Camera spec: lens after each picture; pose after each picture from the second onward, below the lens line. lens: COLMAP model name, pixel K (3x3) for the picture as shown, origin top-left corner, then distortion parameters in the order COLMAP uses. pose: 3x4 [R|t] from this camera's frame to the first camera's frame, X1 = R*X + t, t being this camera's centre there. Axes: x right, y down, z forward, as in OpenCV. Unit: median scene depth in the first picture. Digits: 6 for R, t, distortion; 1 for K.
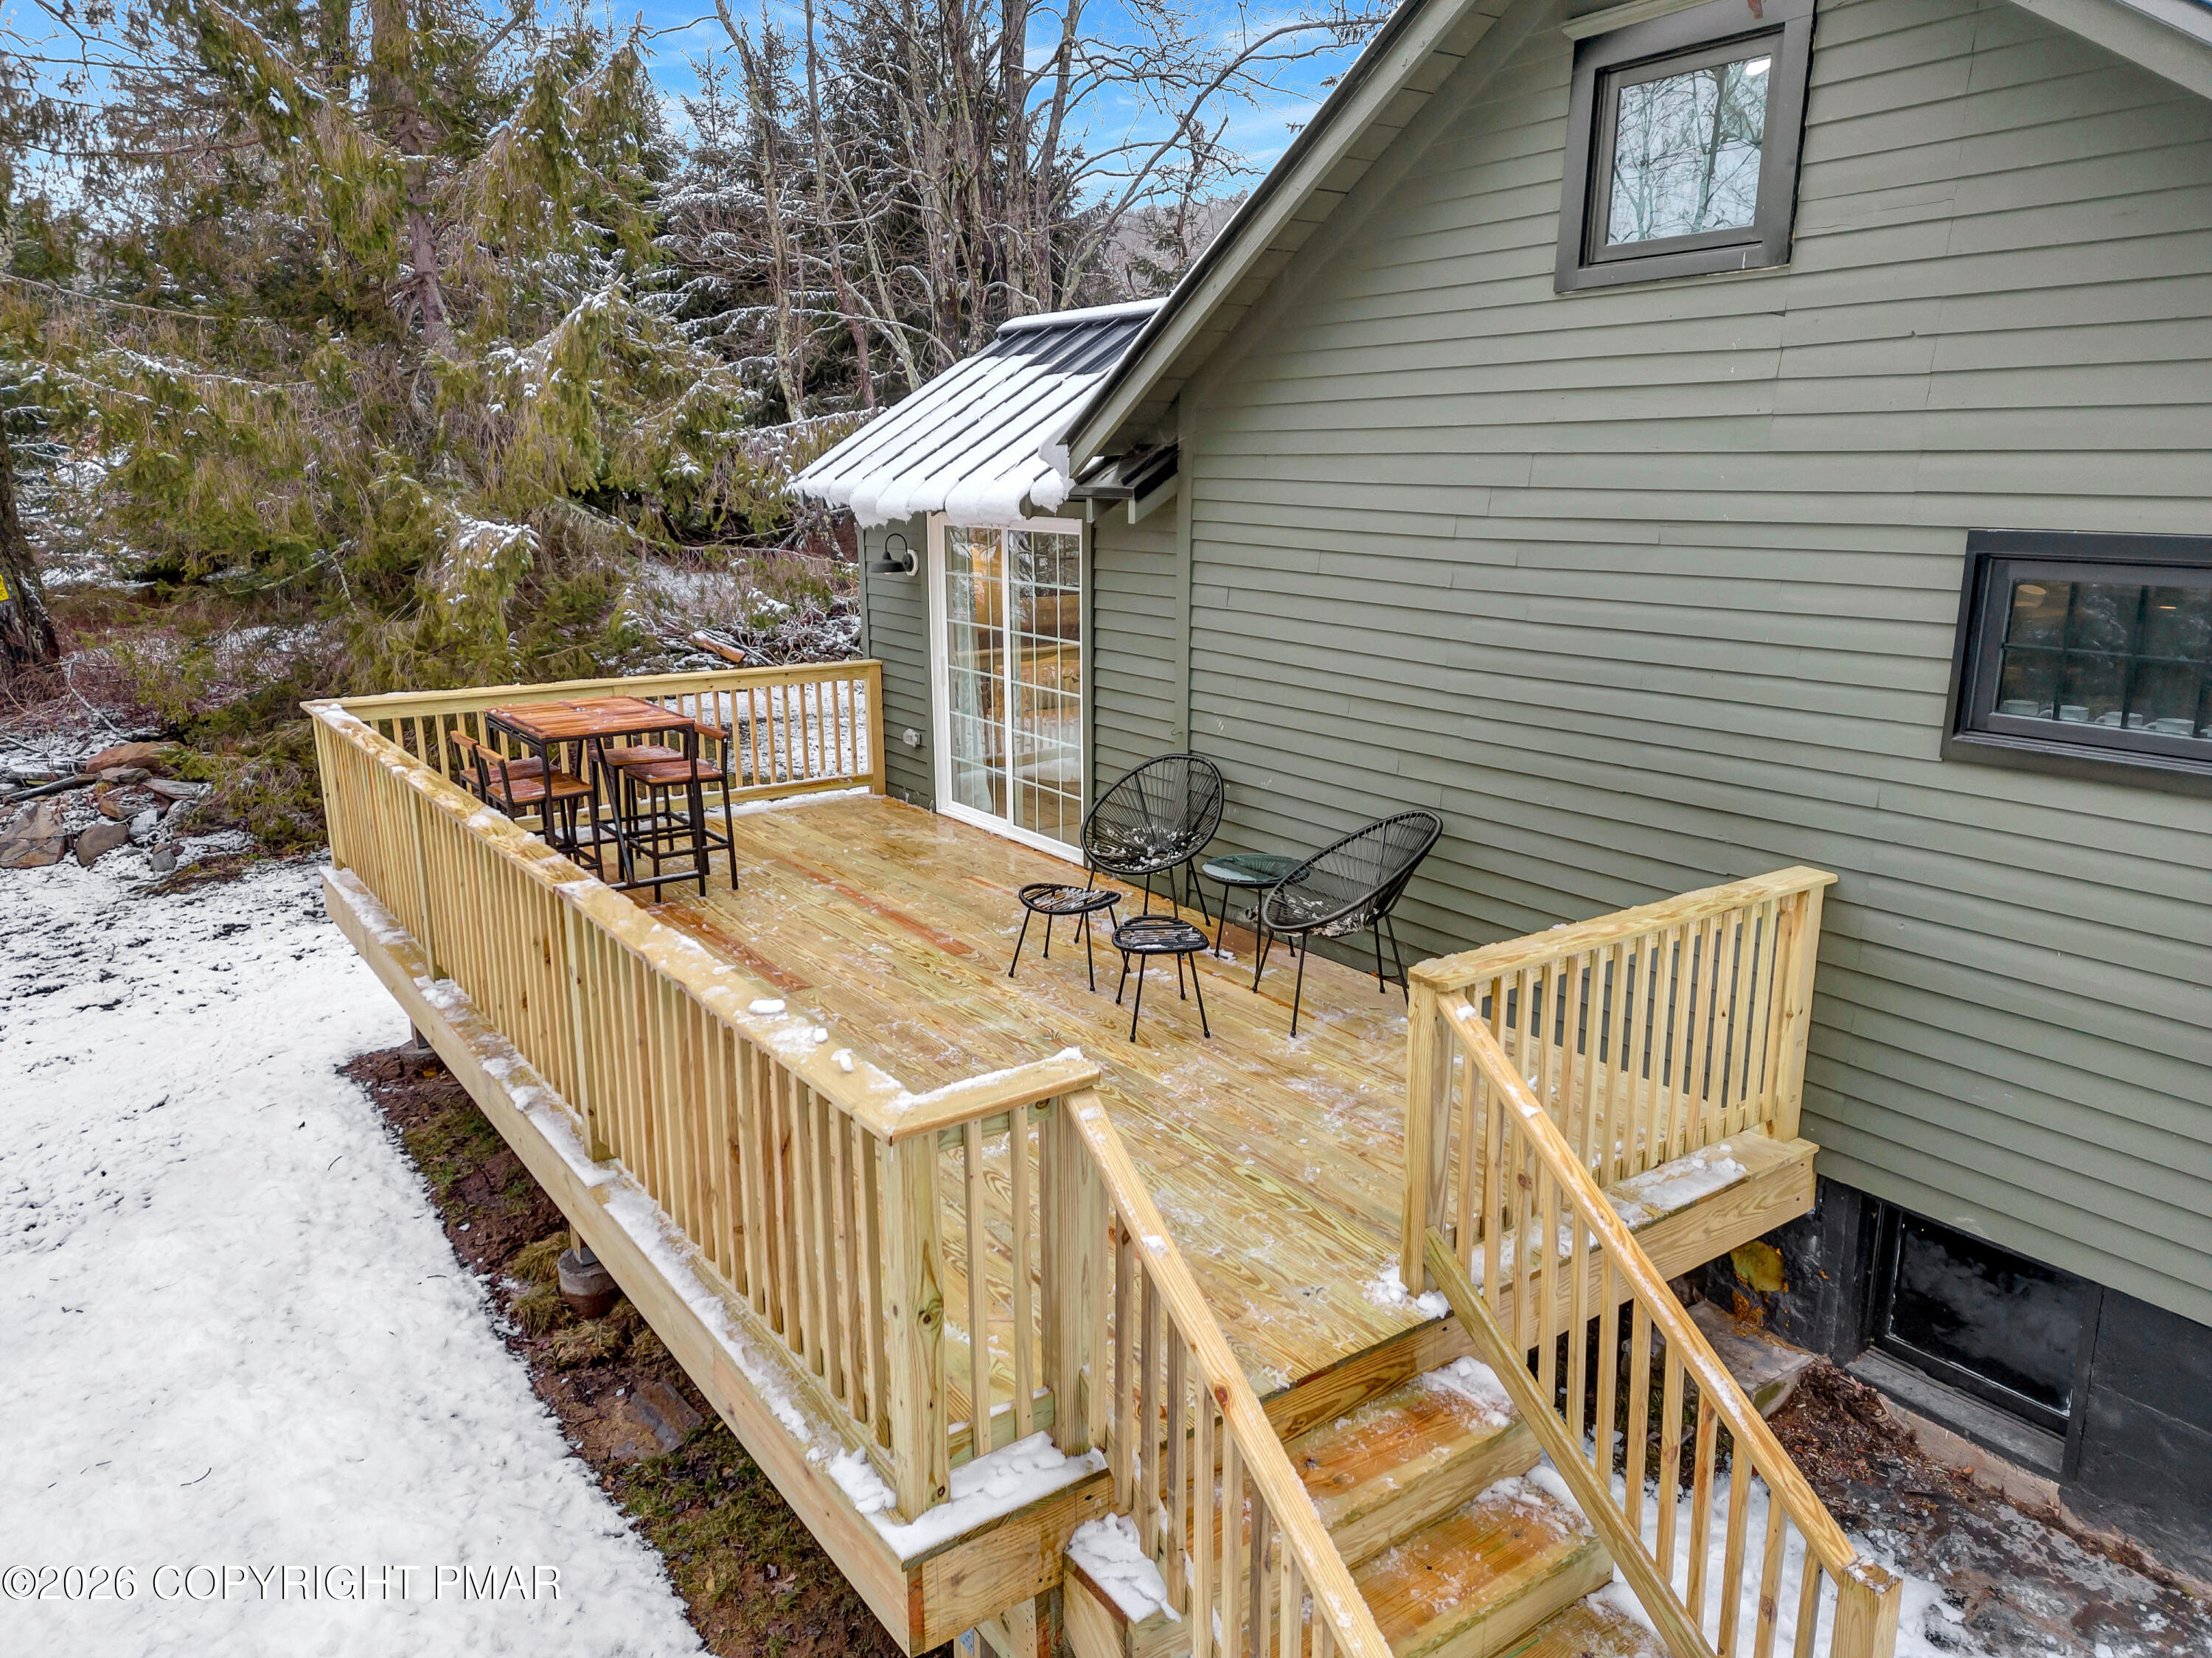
lens RADIAL K [[1538.9, 0, 1106.0], [0, 1538.9, 829.0], [0, 0, 1]] dist [0.094014, -0.065732]
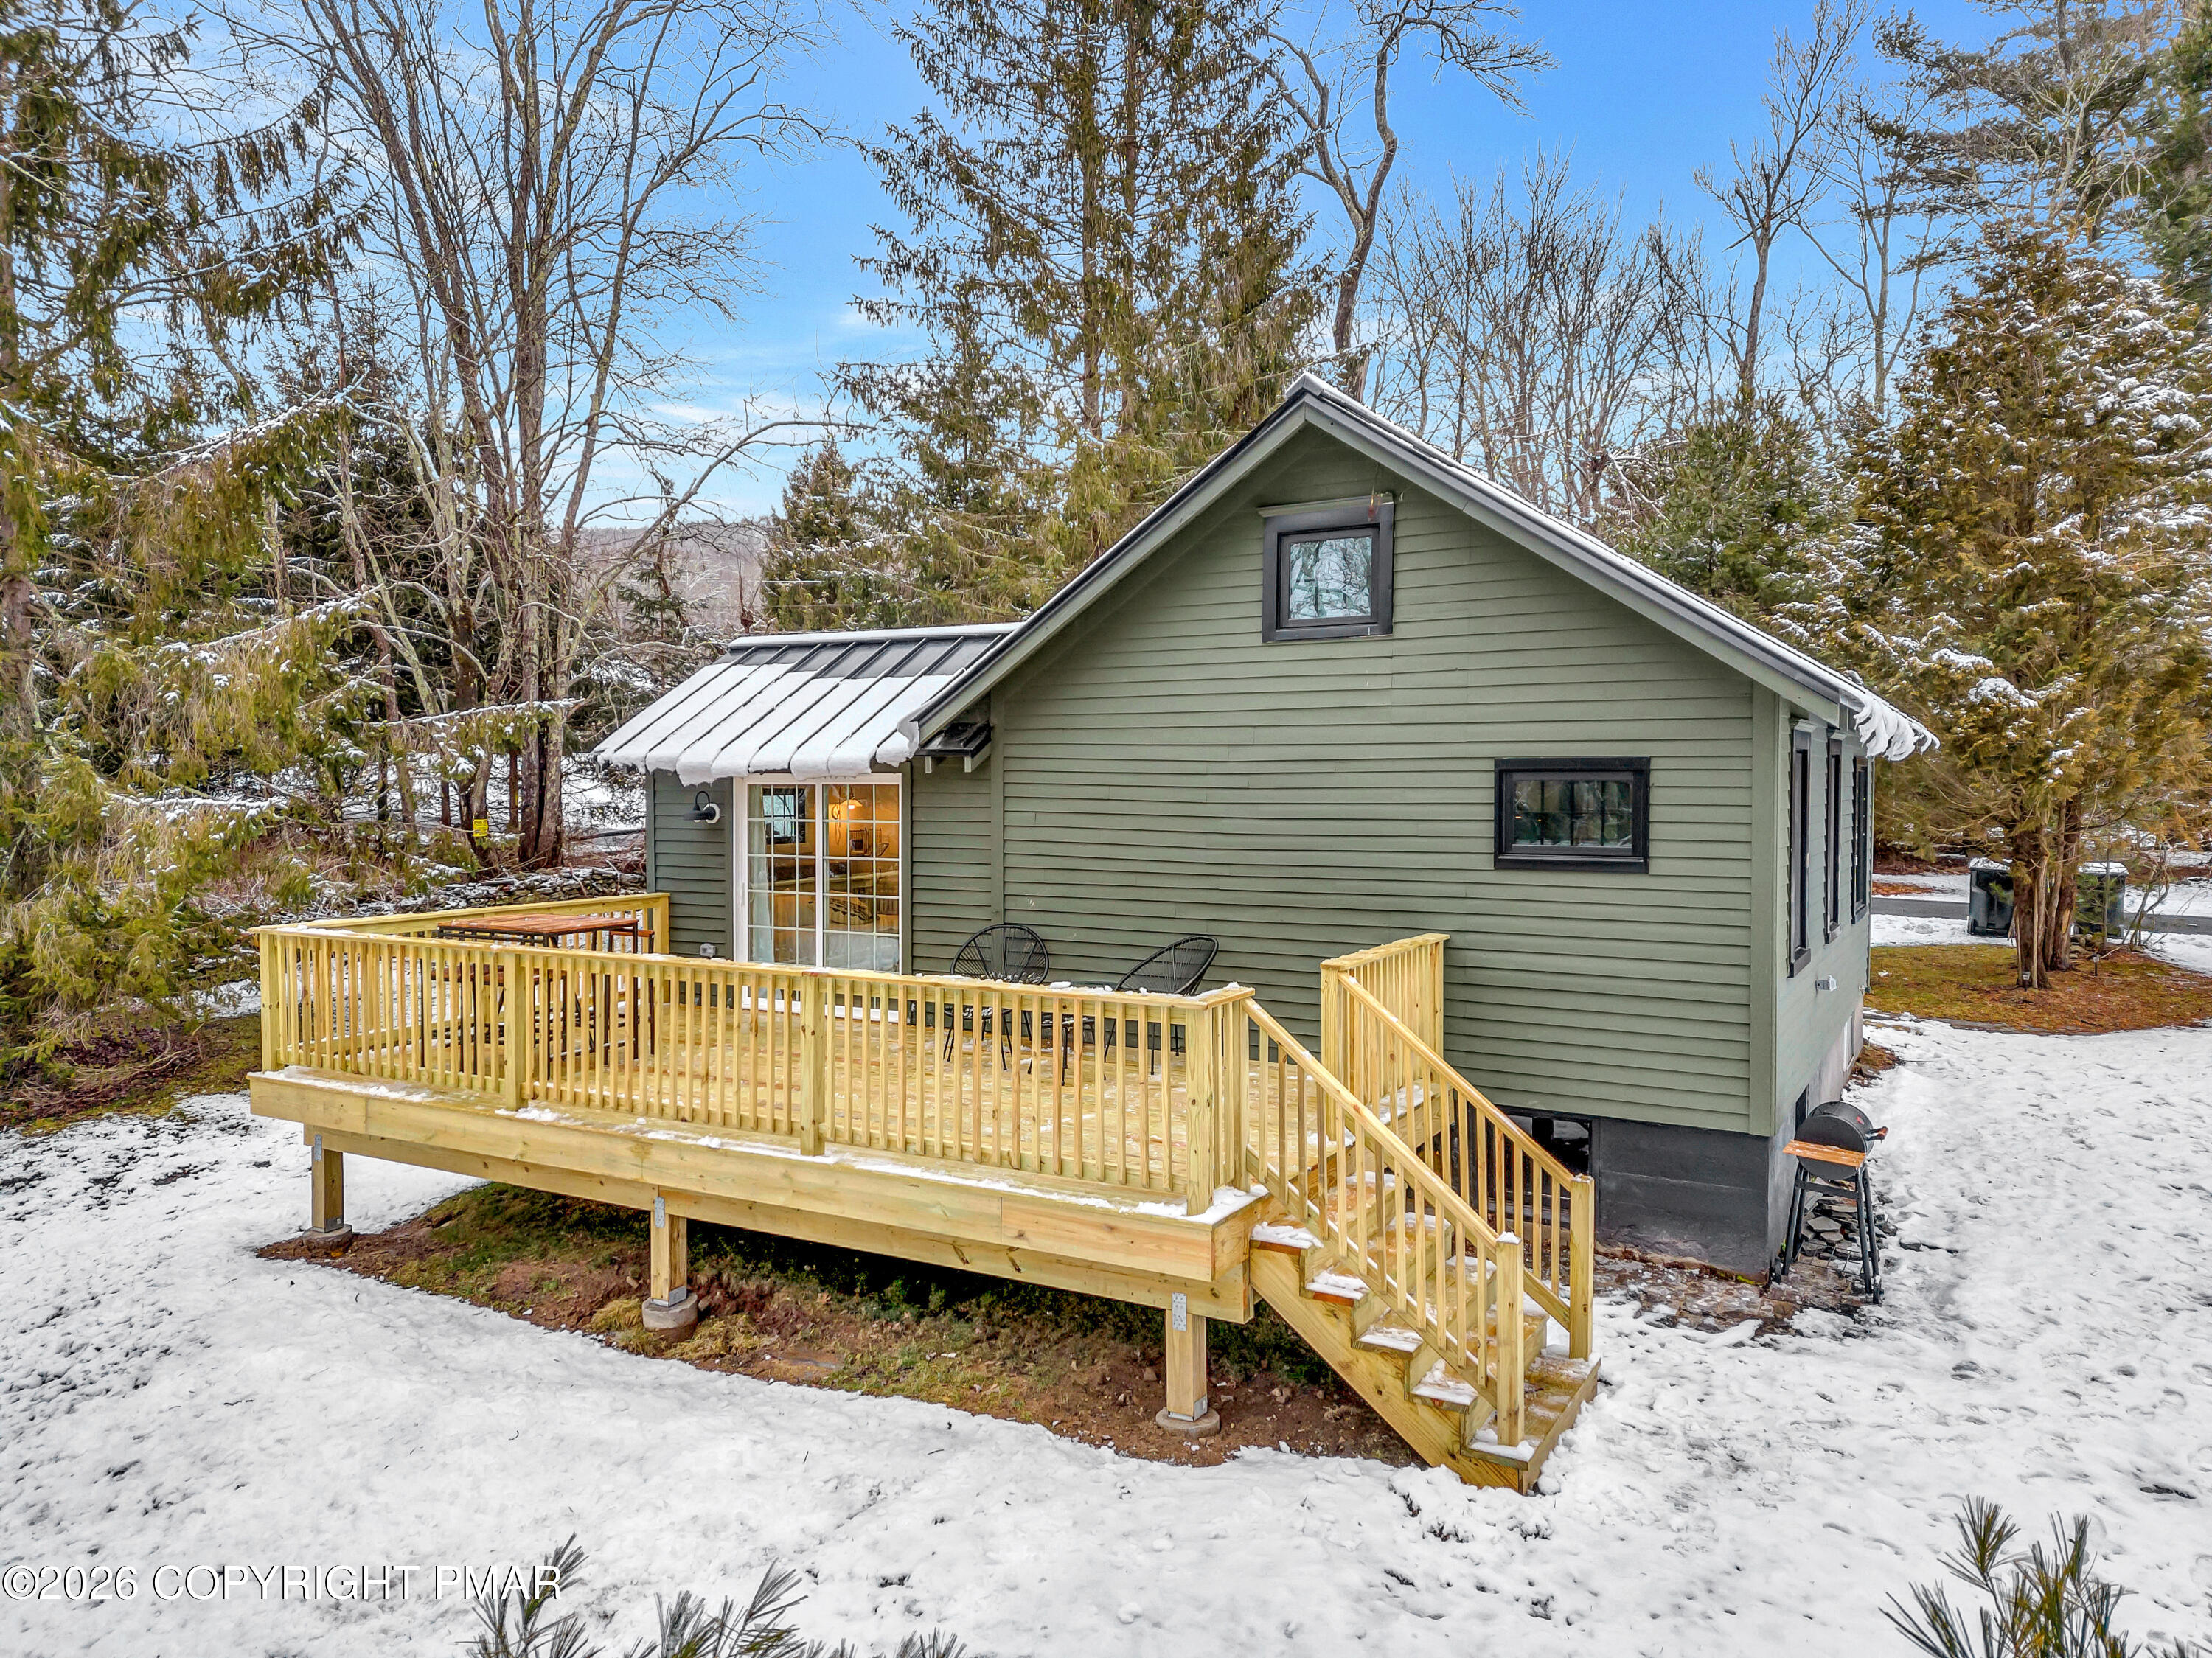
lens RADIAL K [[1538.9, 0, 1106.0], [0, 1538.9, 829.0], [0, 0, 1]] dist [0.094014, -0.065732]
pose [[0.907924, -0.012631, 0.418945, -0.589844], [0.096266, 0.979109, -0.179105, 0.166473], [-0.407930, 0.202944, 0.890172, -0.456499]]
